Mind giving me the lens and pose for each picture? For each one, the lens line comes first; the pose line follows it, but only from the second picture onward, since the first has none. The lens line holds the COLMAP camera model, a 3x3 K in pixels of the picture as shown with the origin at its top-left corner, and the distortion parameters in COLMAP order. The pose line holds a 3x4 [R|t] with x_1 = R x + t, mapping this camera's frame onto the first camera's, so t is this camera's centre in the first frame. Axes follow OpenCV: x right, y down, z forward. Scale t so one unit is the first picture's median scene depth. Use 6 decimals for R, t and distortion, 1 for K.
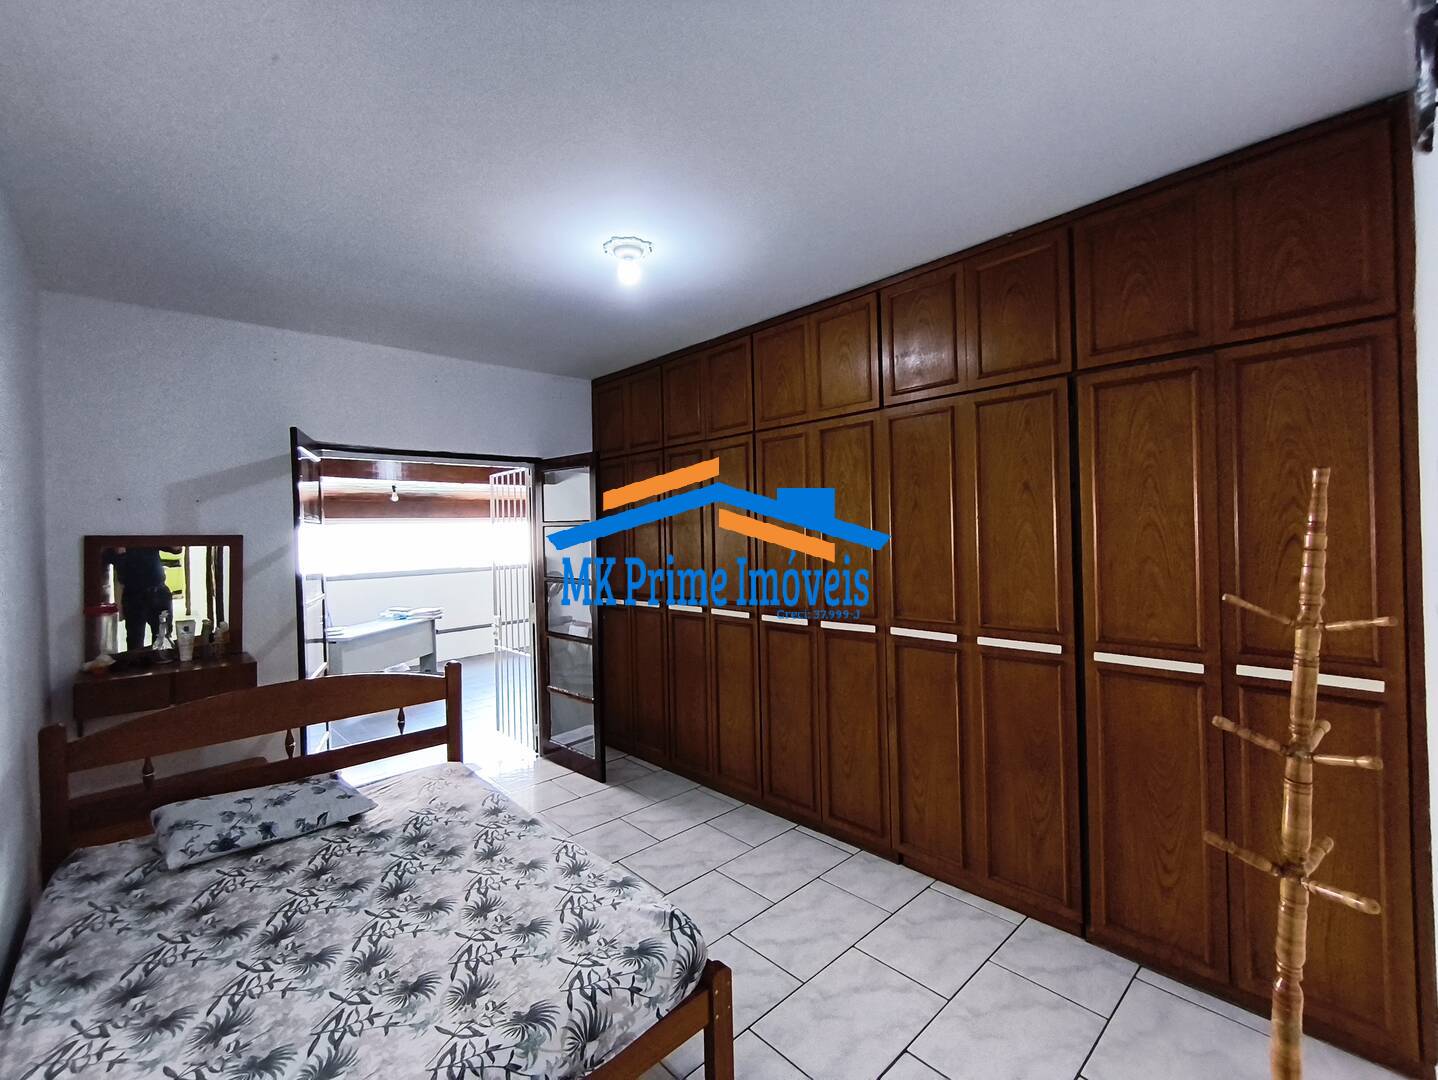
lens RADIAL K [[622.3, 0, 718.8], [0, 622.3, 528.7], [0, 0, 1]] dist [-0.005200, 0.001836]
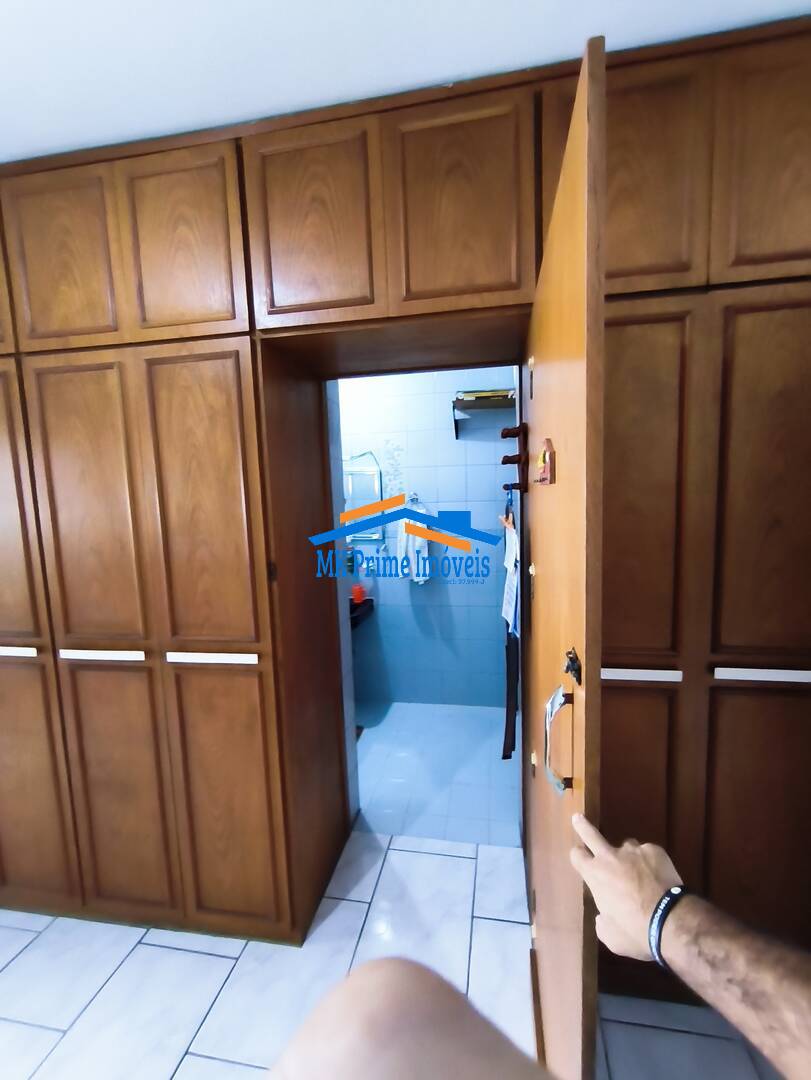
lens RADIAL K [[467.4, 0, 410.6], [0, 467.4, 541.6], [0, 0, 1]] dist [-0.005200, 0.001836]
pose [[0.764767, -0.073258, 0.640129, 0.051776], [0.015649, 0.995334, 0.095212, -0.015735], [-0.644117, -0.062798, 0.762345, 0.457896]]
